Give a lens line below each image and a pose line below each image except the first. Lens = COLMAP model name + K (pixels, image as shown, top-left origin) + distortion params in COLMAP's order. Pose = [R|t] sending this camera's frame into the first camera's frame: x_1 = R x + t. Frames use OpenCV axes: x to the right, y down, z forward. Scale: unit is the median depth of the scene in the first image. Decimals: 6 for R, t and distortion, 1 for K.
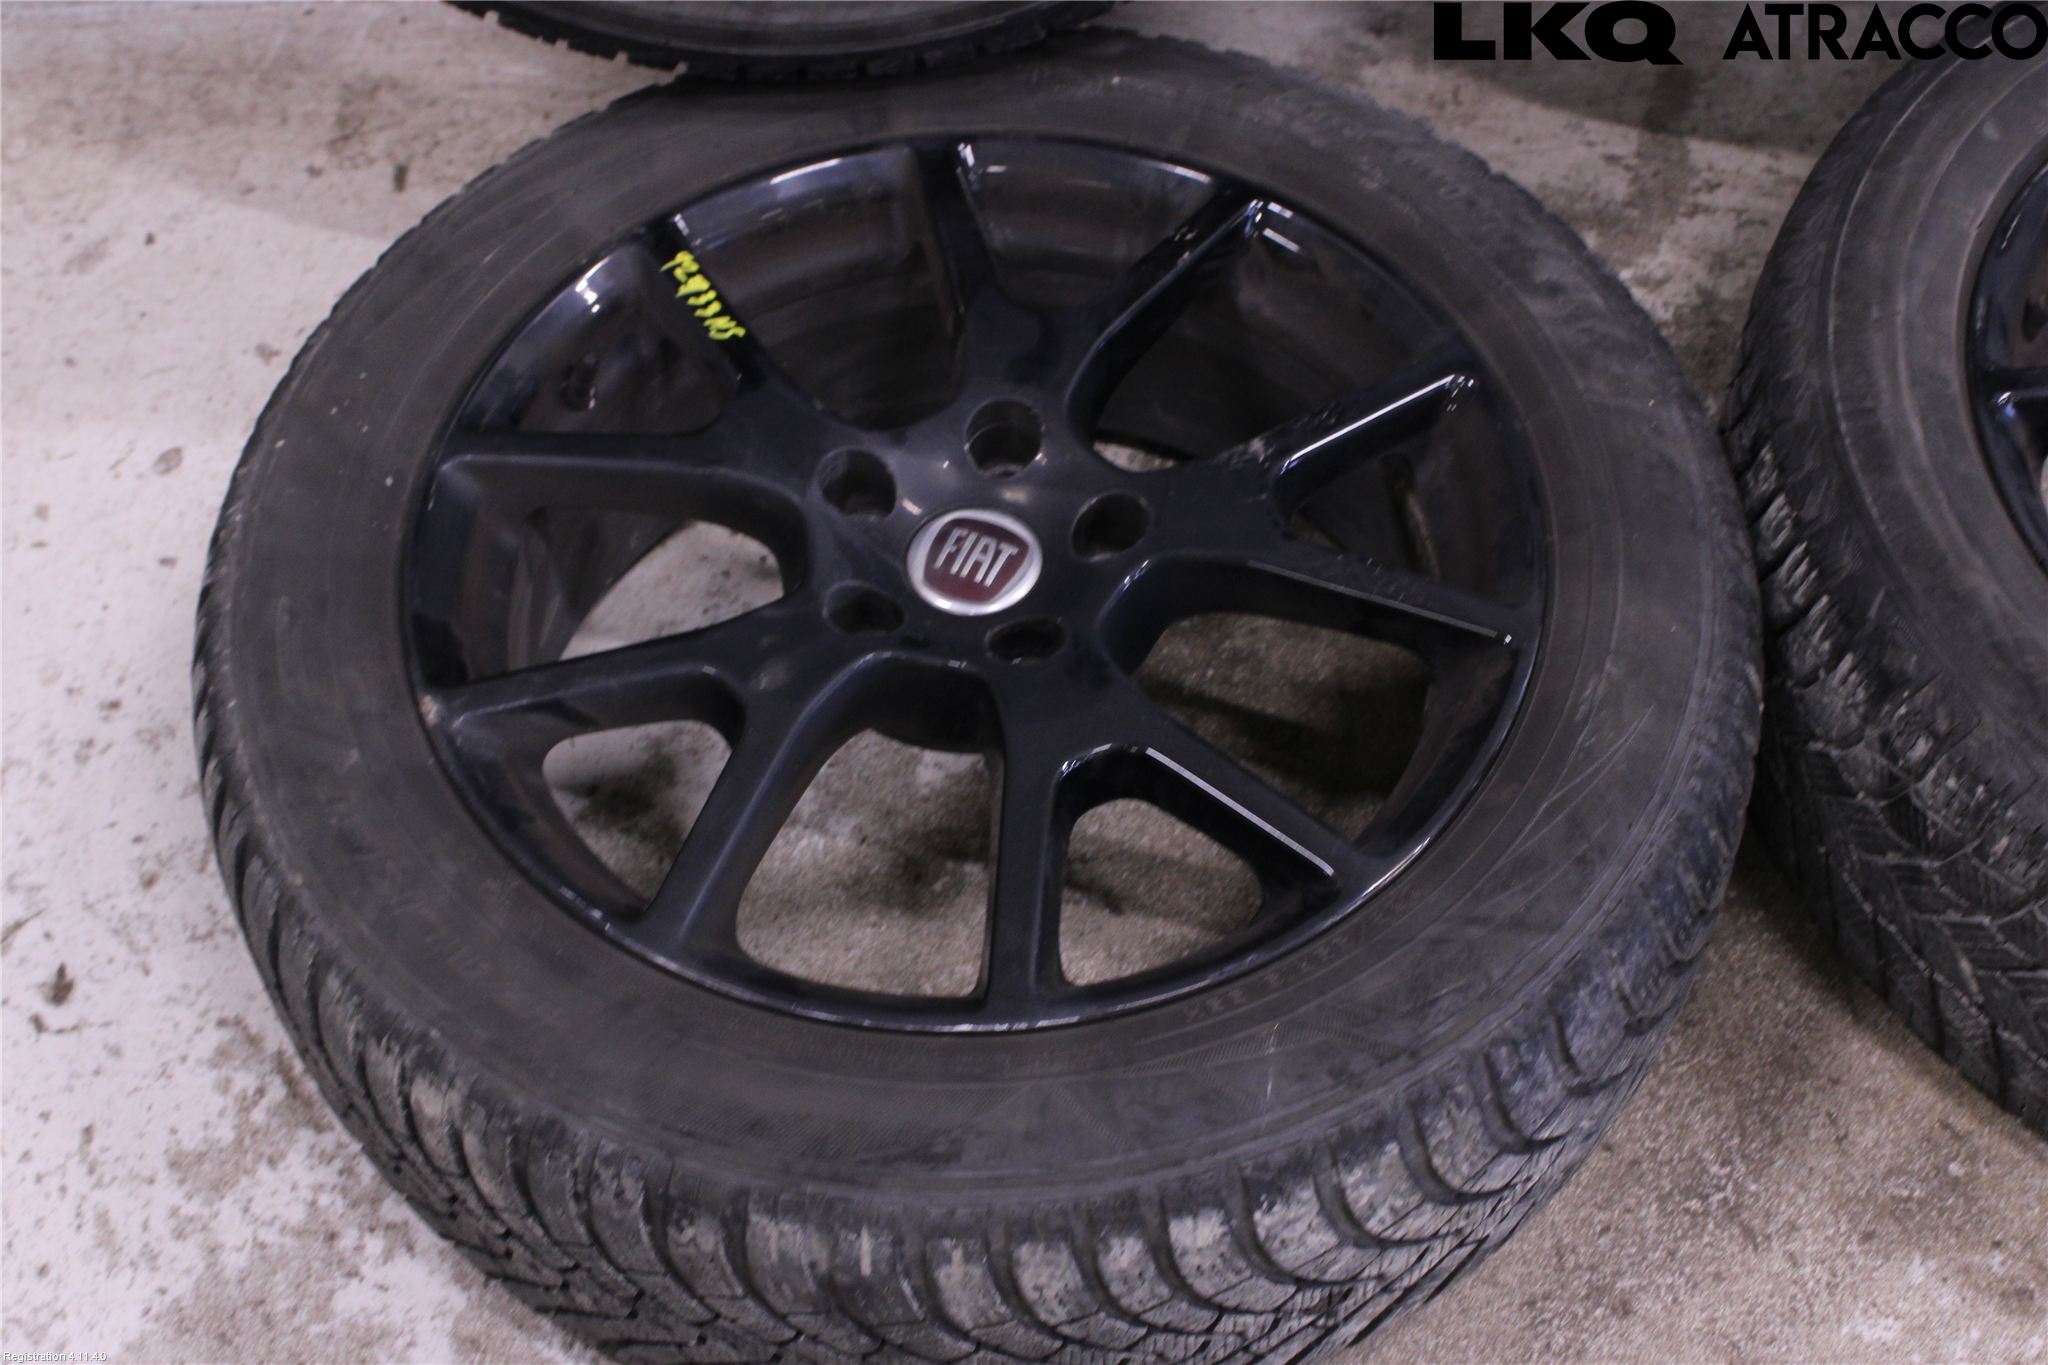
lens RADIAL K [[2907.2, 0, 1017.1], [0, 2907.2, 682.3], [0, 0, 1]] dist [-0.038667, 0.000000]
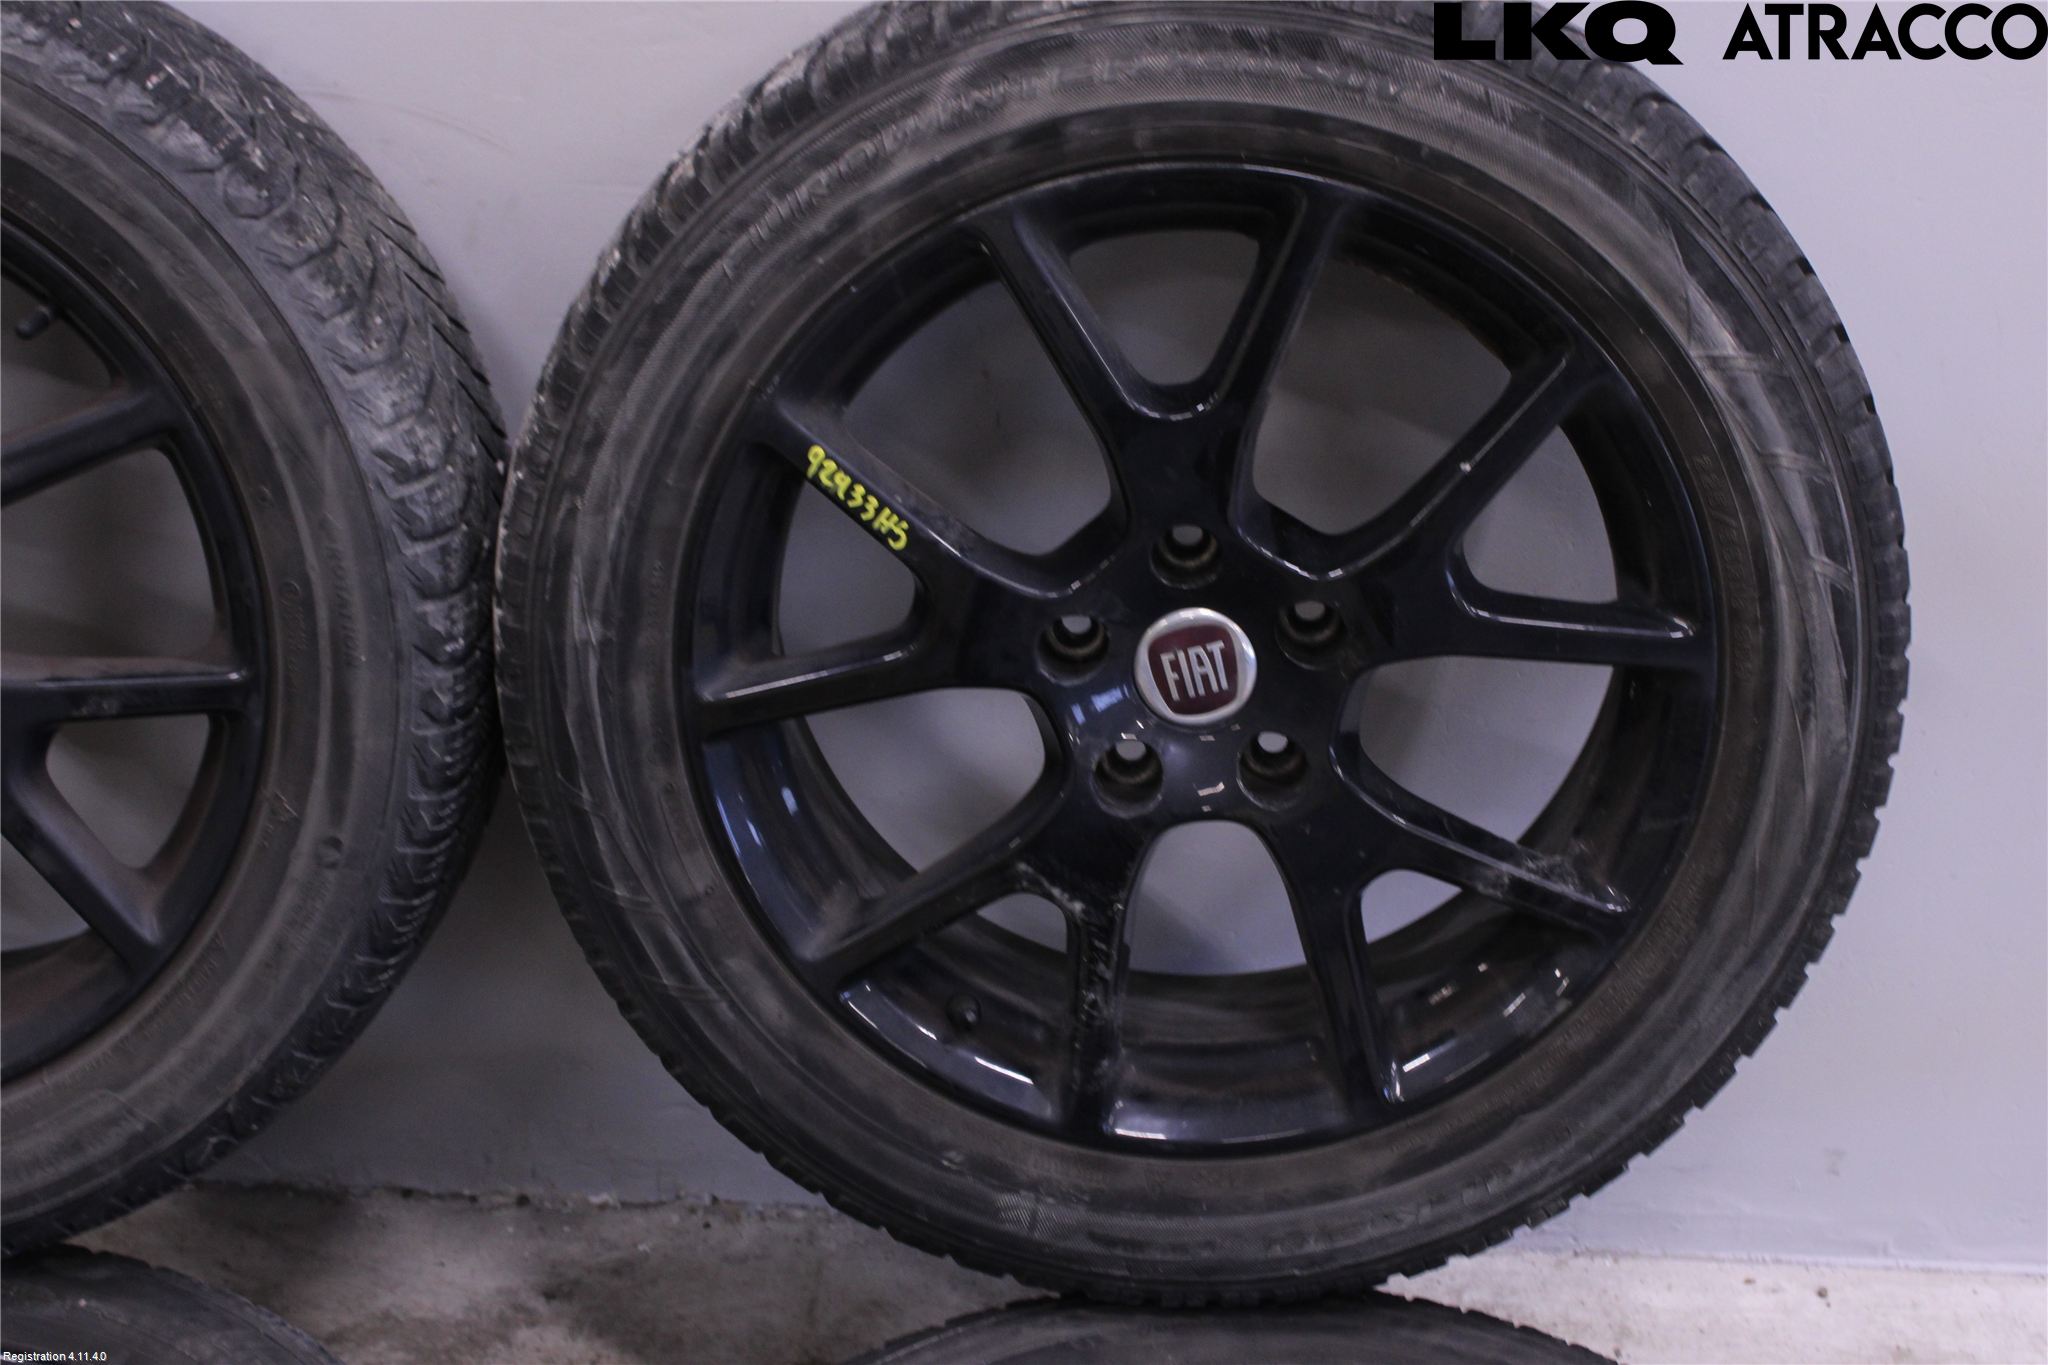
lens RADIAL K [[3141.3, 0, 1032.6], [0, 3141.3, 682.5], [0, 0, 1]] dist [-0.032831, 0.000000]
pose [[0.992013, 0.086058, -0.092214, 0.497290], [-0.115996, 0.909587, -0.398994, 0.003236], [0.049540, 0.406504, 0.912305, -0.130365]]
